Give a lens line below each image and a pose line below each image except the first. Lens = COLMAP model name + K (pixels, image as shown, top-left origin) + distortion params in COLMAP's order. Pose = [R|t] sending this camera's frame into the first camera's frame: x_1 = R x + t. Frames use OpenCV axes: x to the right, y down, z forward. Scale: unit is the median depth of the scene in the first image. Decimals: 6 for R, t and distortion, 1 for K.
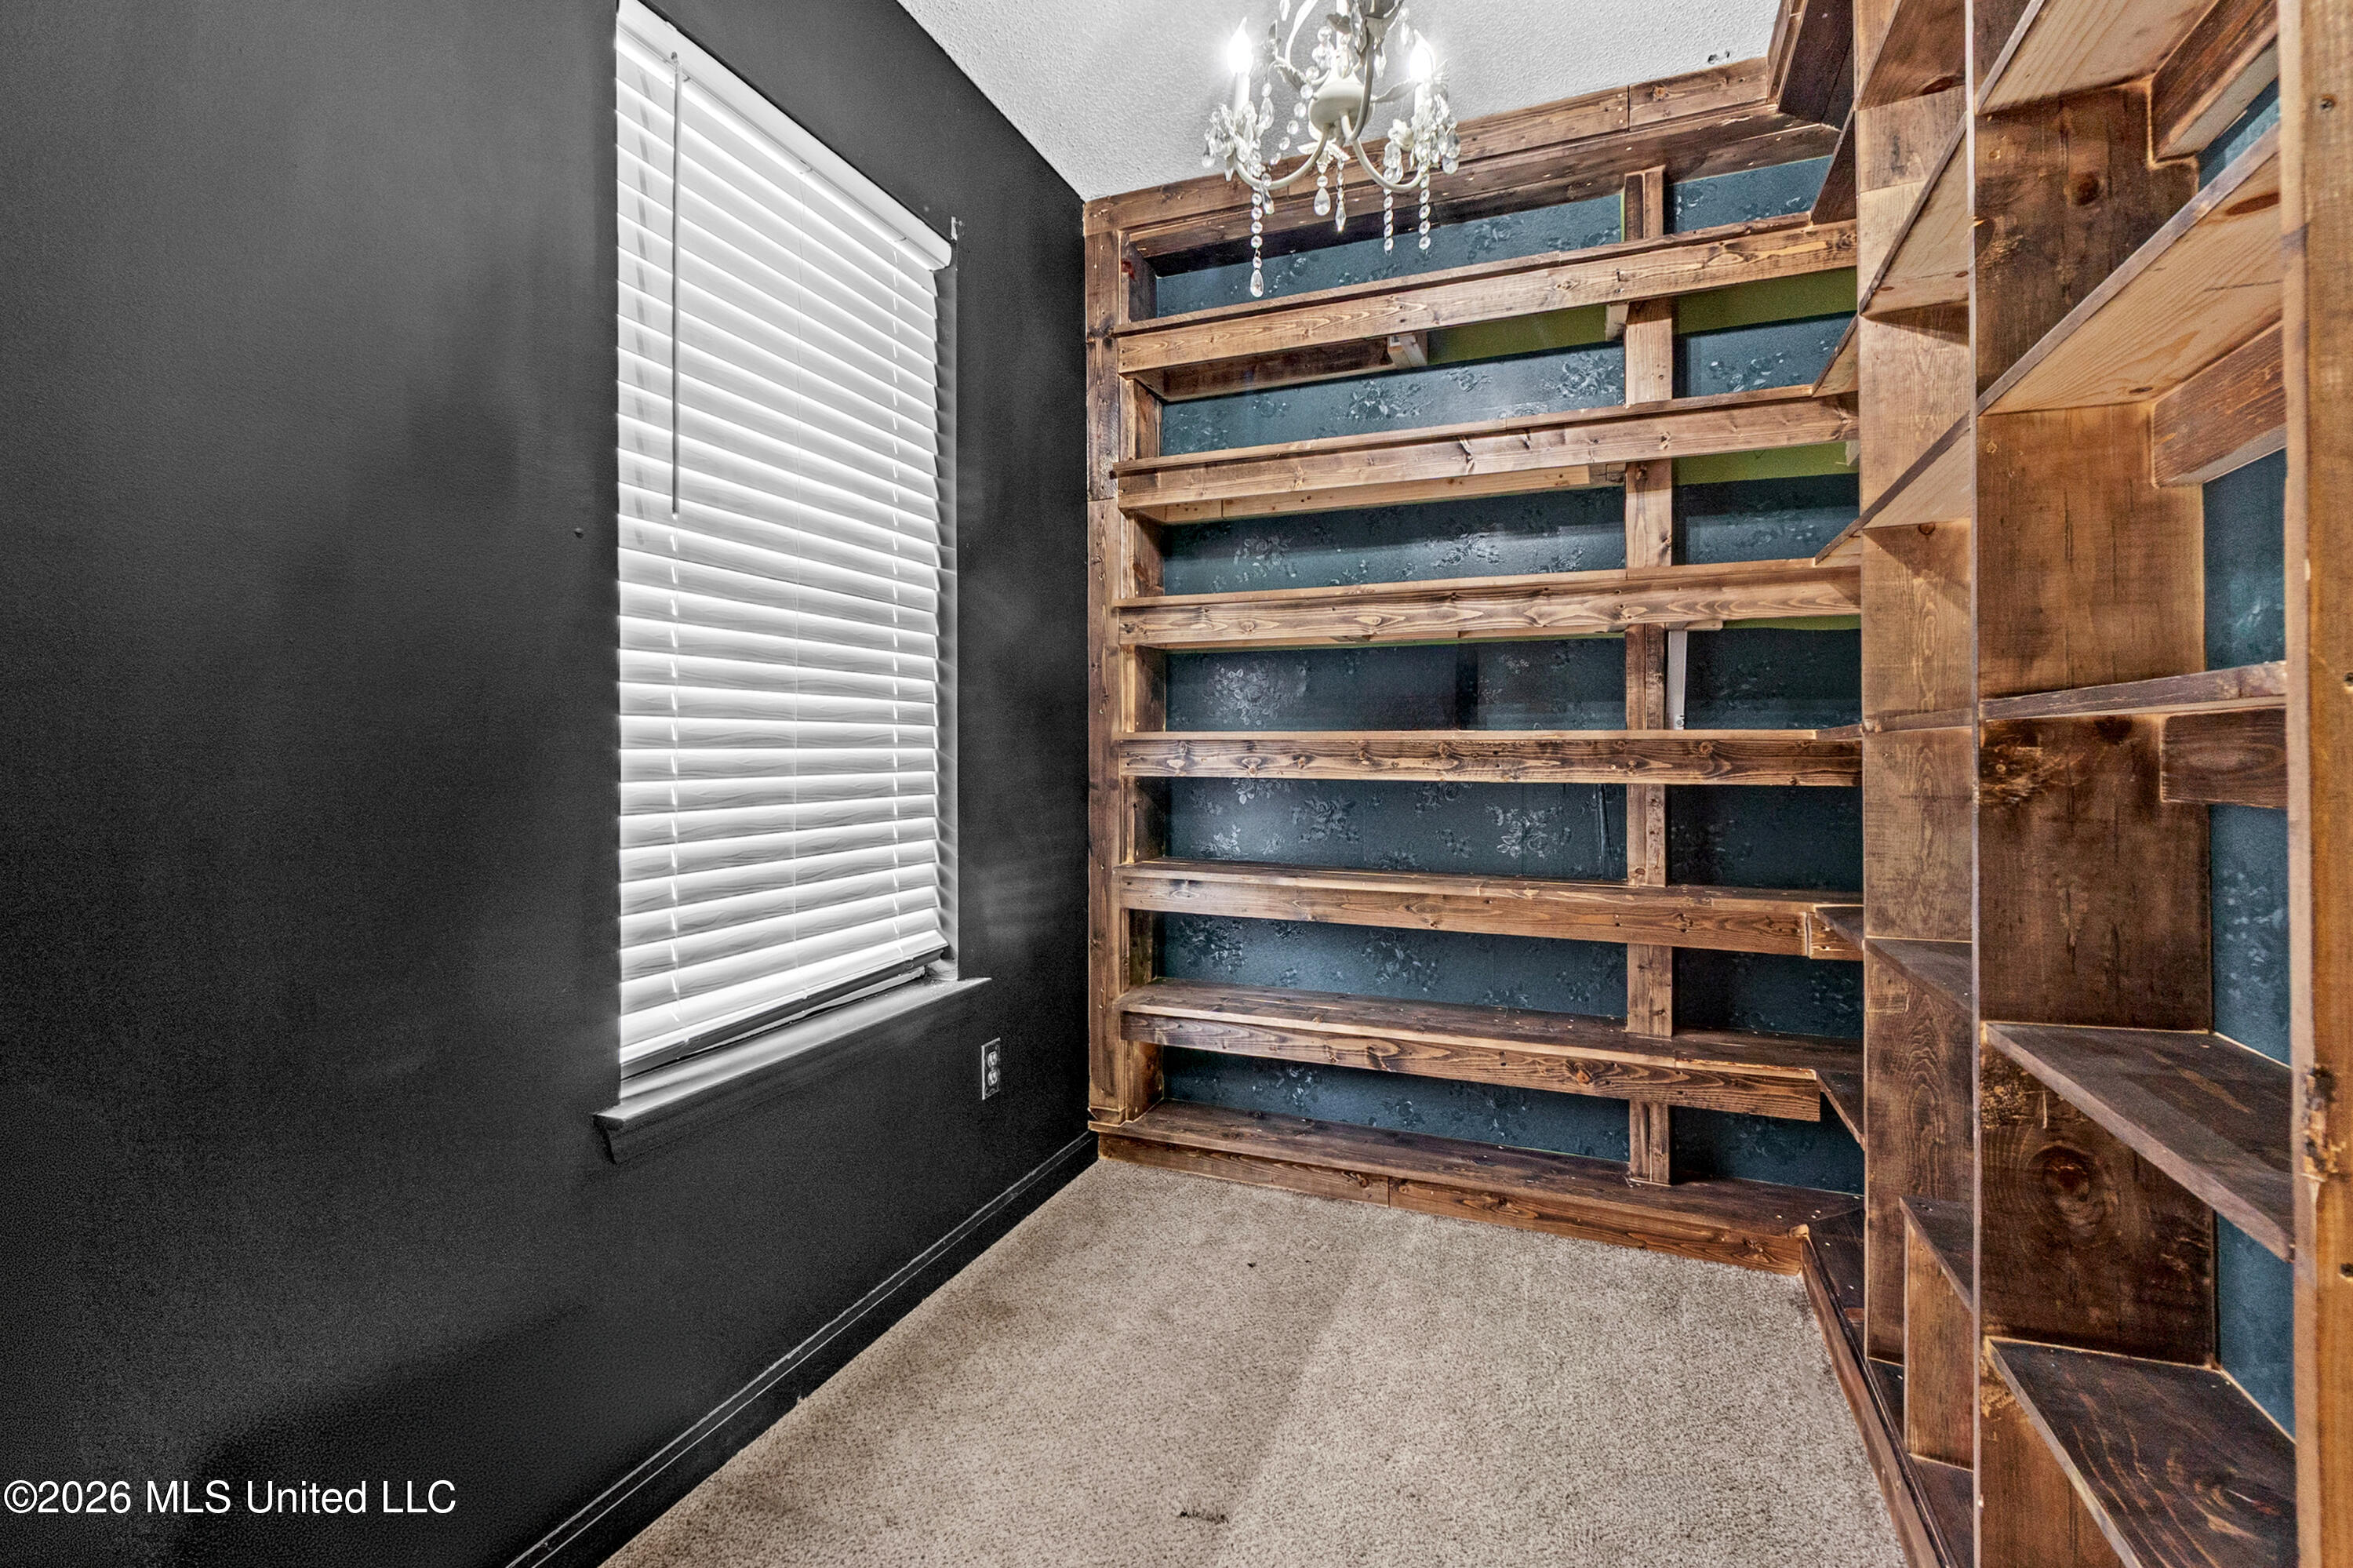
lens RADIAL K [[1047.8, 0, 1184.9], [0, 1047.8, 742.2], [0, 0, 1]] dist [-0.004664, -0.000027]
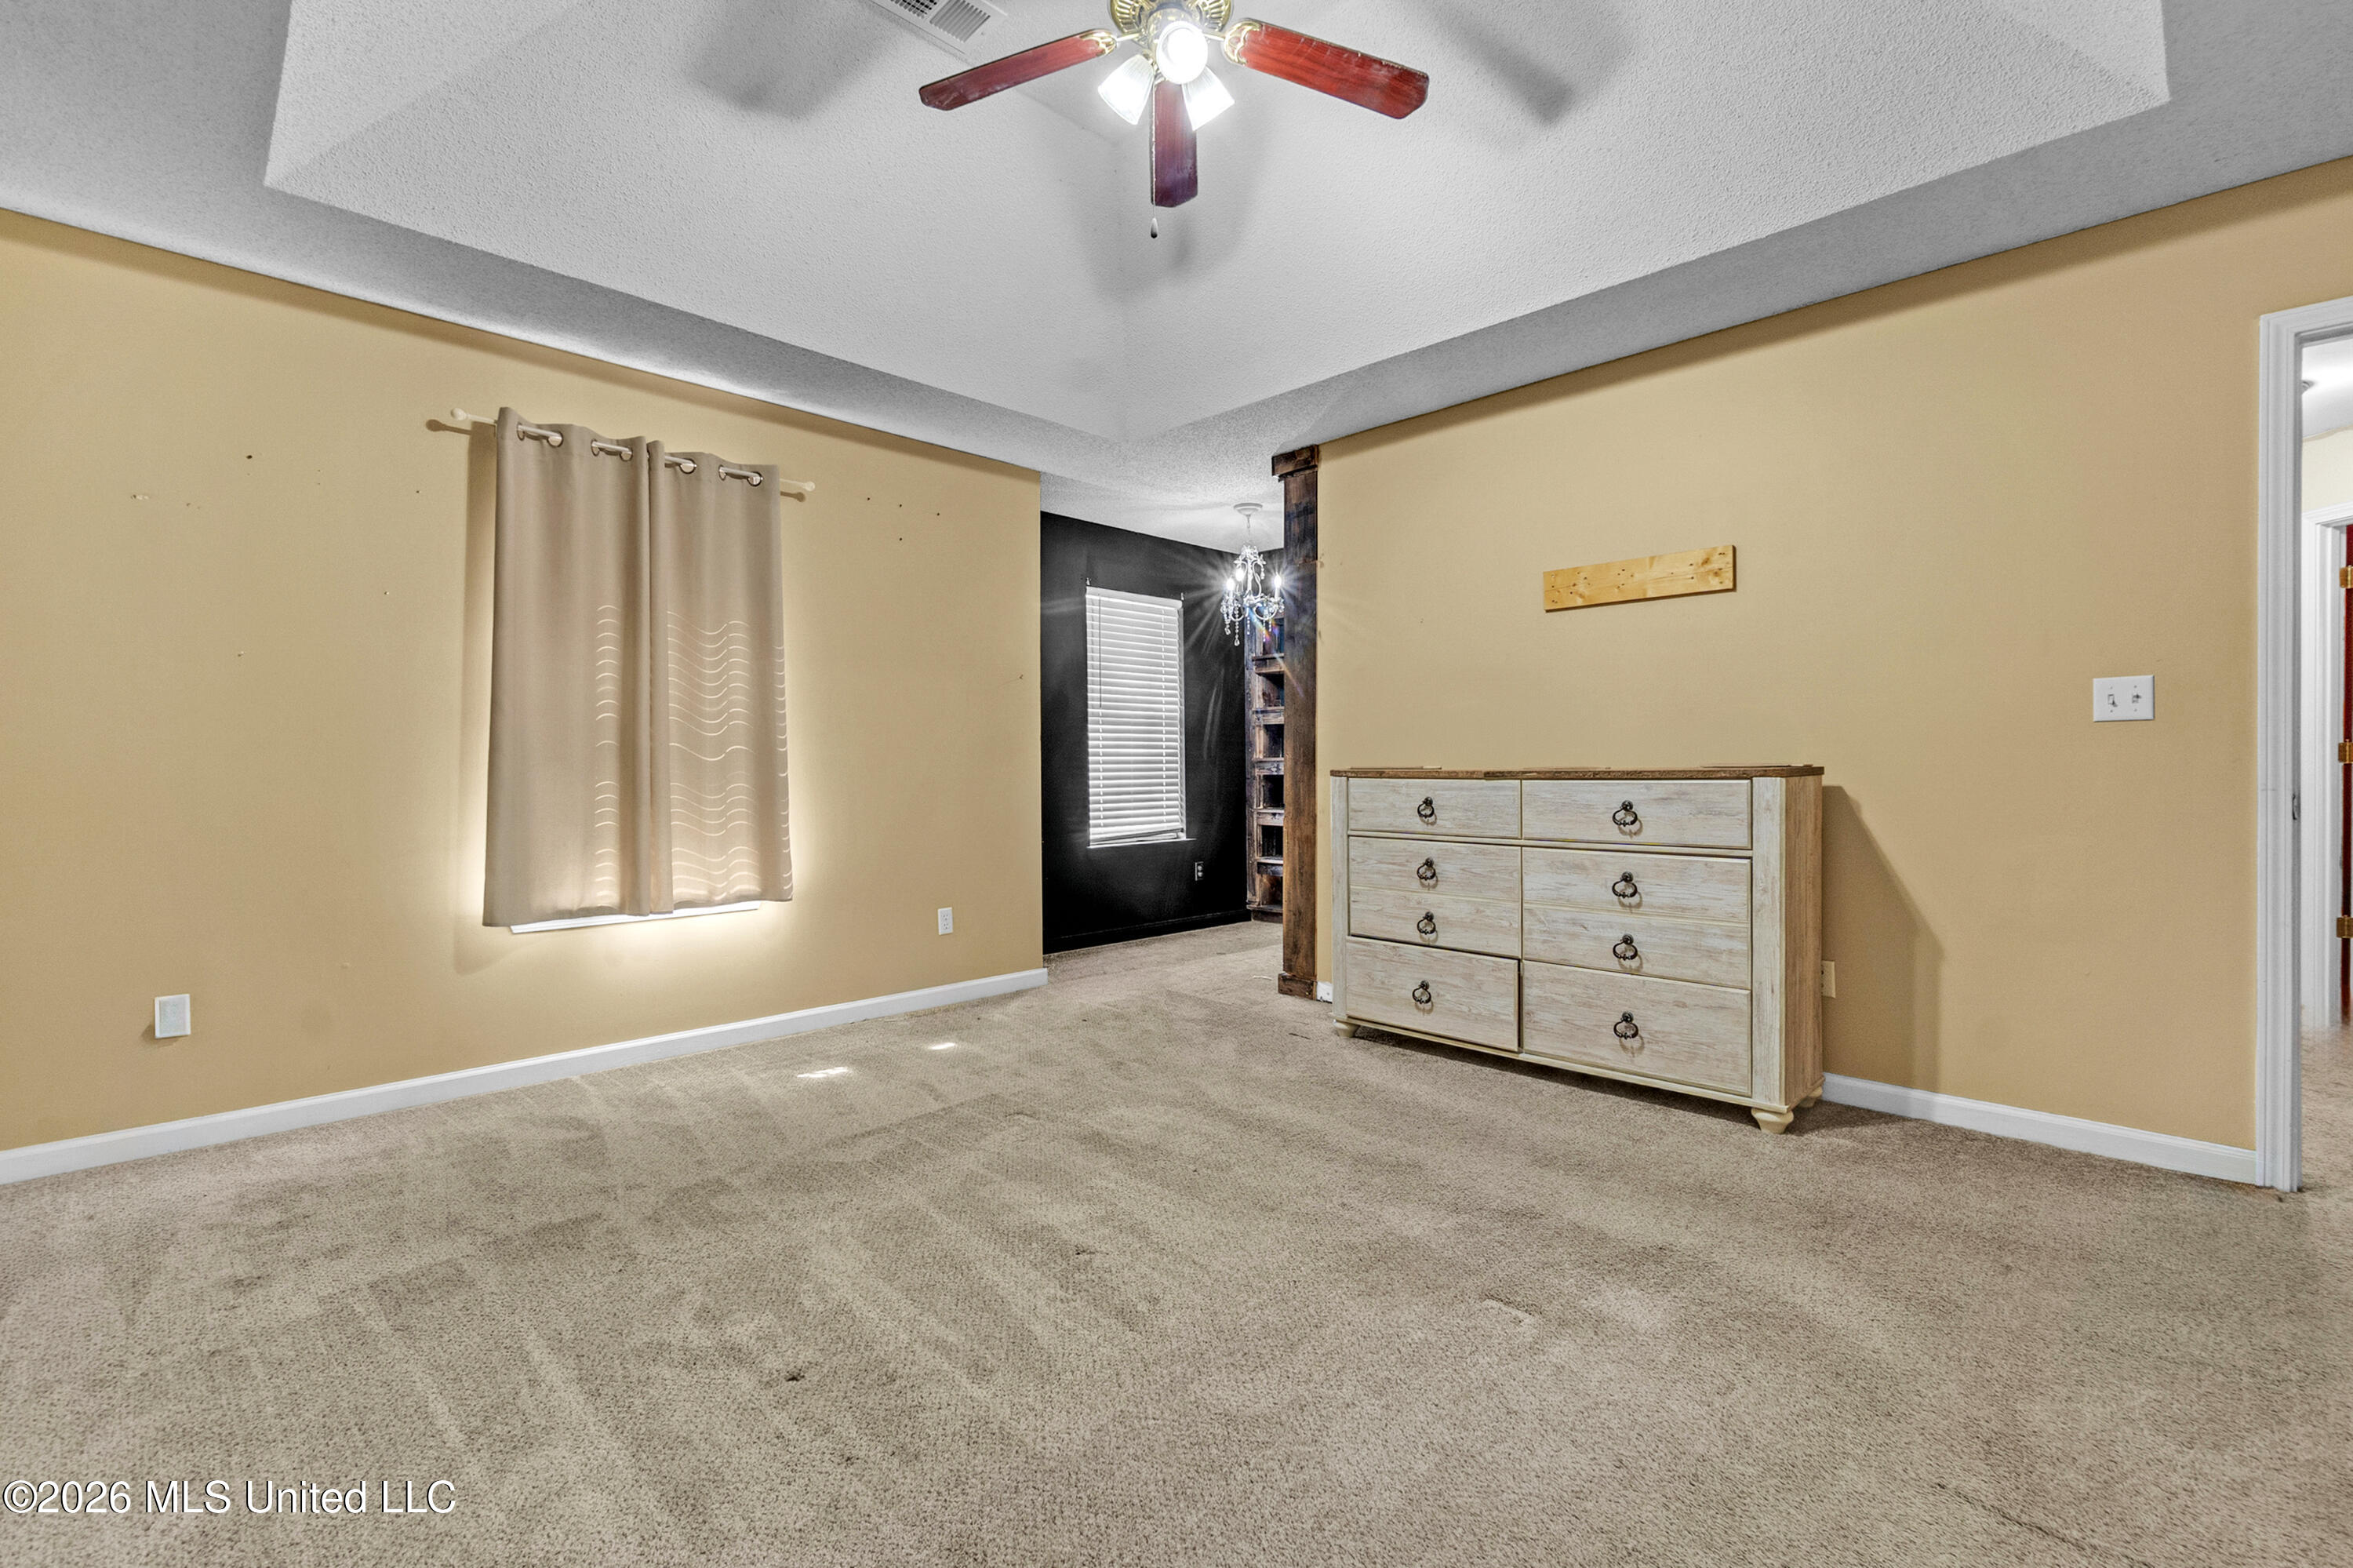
lens RADIAL K [[1047.8, 0, 1171.3], [0, 1047.8, 778.0], [0, 0, 1]] dist [-0.004664, -0.000027]
pose [[0.912856, -0.003771, -0.408264, 0.835104], [0.009954, 0.999866, 0.013023, 0.004460], [0.408160, -0.015952, 0.912771, -1.528308]]
